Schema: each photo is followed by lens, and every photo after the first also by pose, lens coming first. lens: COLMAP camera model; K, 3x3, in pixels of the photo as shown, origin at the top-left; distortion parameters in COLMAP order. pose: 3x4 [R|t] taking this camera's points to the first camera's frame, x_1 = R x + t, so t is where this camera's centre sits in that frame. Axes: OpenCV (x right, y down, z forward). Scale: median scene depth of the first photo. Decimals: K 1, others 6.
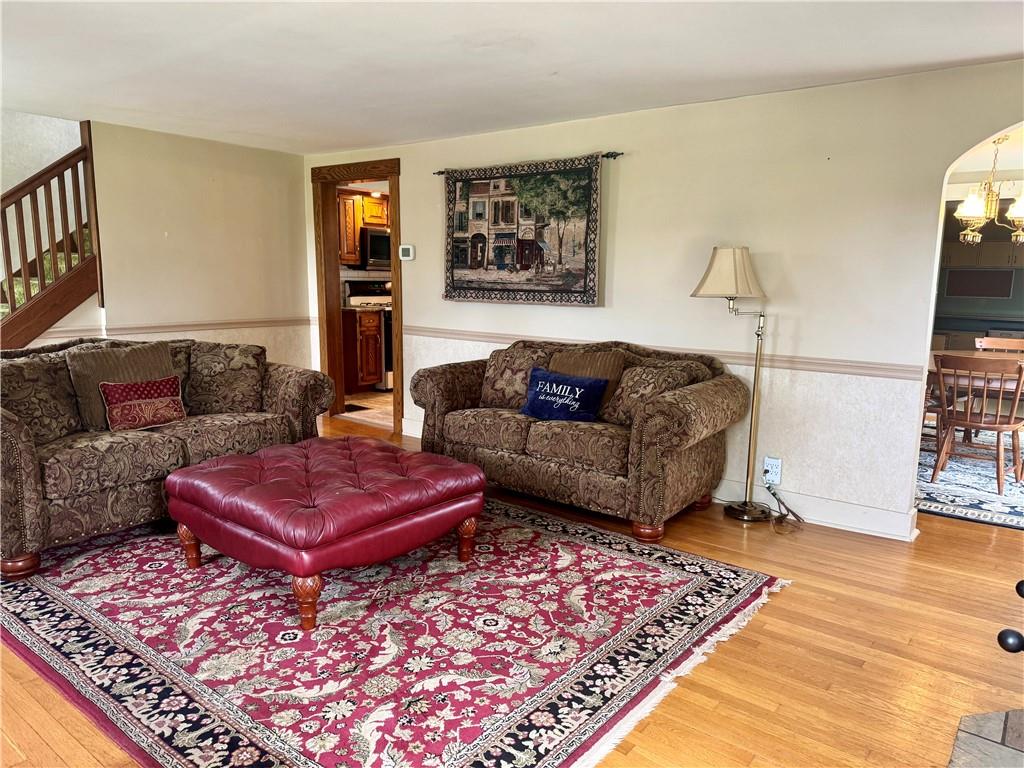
lens RADIAL K [[701.4, 0, 512.0], [0, 701.4, 384.0], [0, 0, 1]] dist [0.091404, -0.126814]
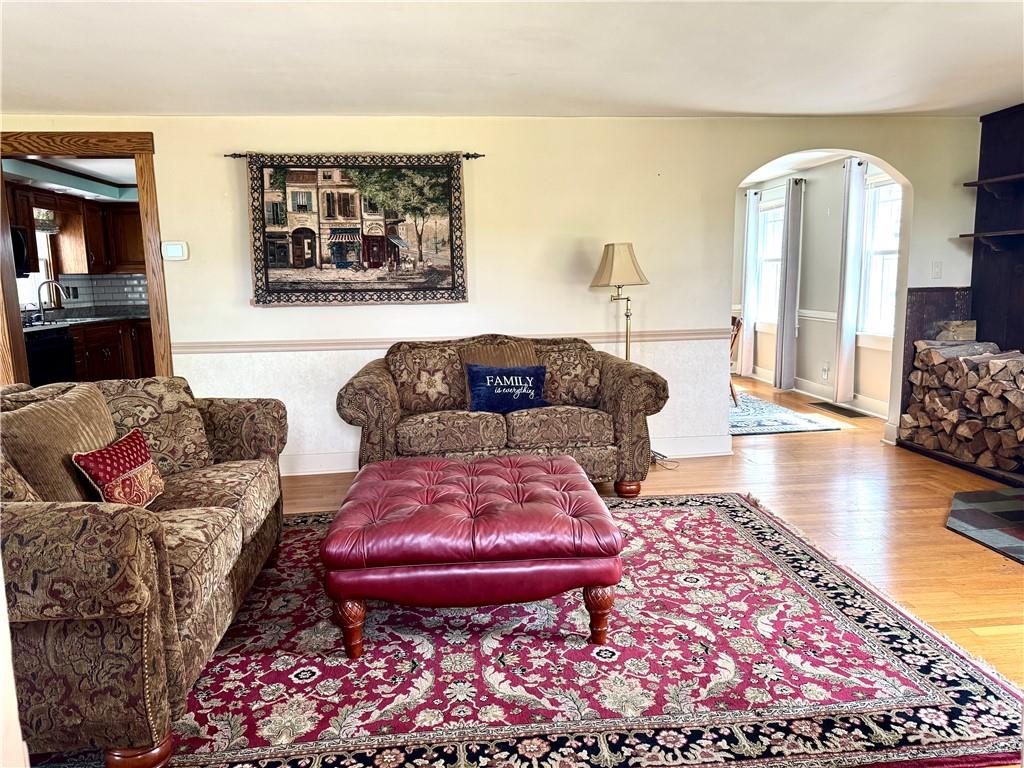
lens RADIAL K [[701.4, 0, 512.0], [0, 701.4, 384.0], [0, 0, 1]] dist [0.091404, -0.126814]
pose [[0.727675, -0.130369, 0.673419, -0.635241], [0.132698, 0.989981, 0.048264, -0.038017], [-0.672964, 0.054241, 0.737684, 0.239993]]
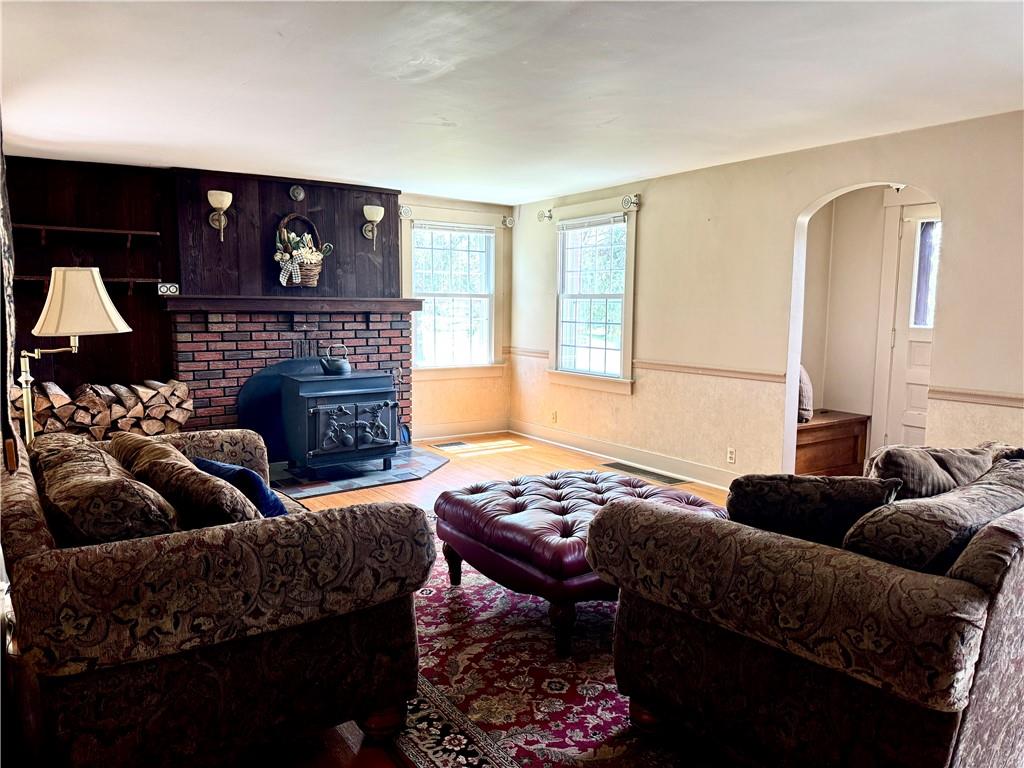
lens RADIAL K [[729.6, 0, 512.0], [0, 729.6, 384.0], [0, 0, 1]] dist [0.099898, -0.195256]
pose [[-0.953532, -0.055071, 0.296216, -0.374269], [0.023763, 0.966344, 0.256153, -0.254581], [-0.300353, 0.251289, -0.920131, 1.558702]]
